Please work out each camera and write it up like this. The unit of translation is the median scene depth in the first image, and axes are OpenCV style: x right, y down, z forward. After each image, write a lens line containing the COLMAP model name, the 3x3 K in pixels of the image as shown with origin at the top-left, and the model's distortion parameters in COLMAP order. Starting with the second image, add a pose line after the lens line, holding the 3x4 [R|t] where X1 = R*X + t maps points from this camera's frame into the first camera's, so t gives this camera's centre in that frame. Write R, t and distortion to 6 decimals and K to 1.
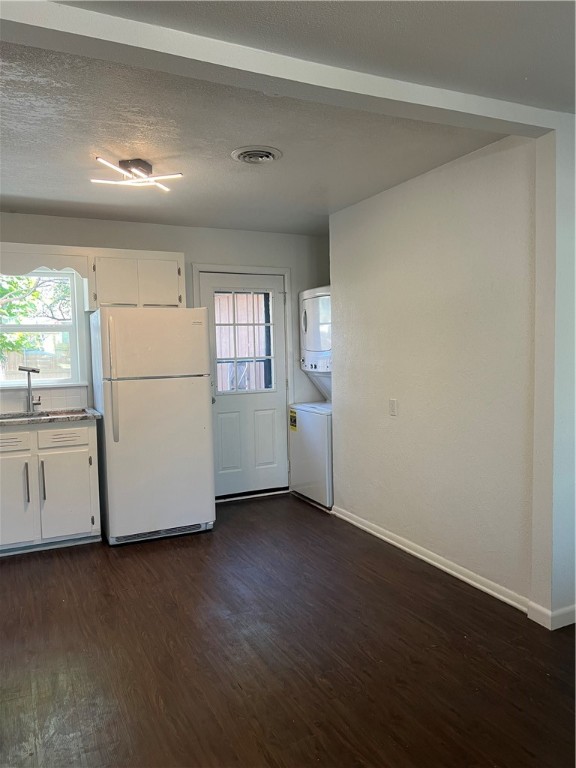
lens RADIAL K [[584.2, 0, 288.0], [0, 584.2, 384.0], [0, 0, 1]] dist [0.025545, -0.012358]
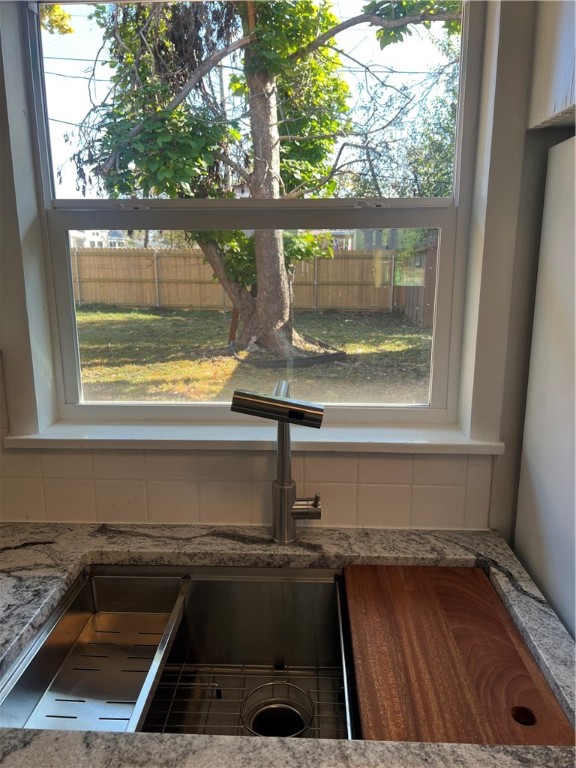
lens RADIAL K [[584.2, 0, 288.0], [0, 584.2, 384.0], [0, 0, 1]] dist [0.025545, -0.012358]
pose [[0.889205, 0.119879, -0.441524, -0.314714], [-0.049582, 0.984627, 0.167483, -0.063375], [0.454814, -0.127035, 0.881479, 0.743891]]
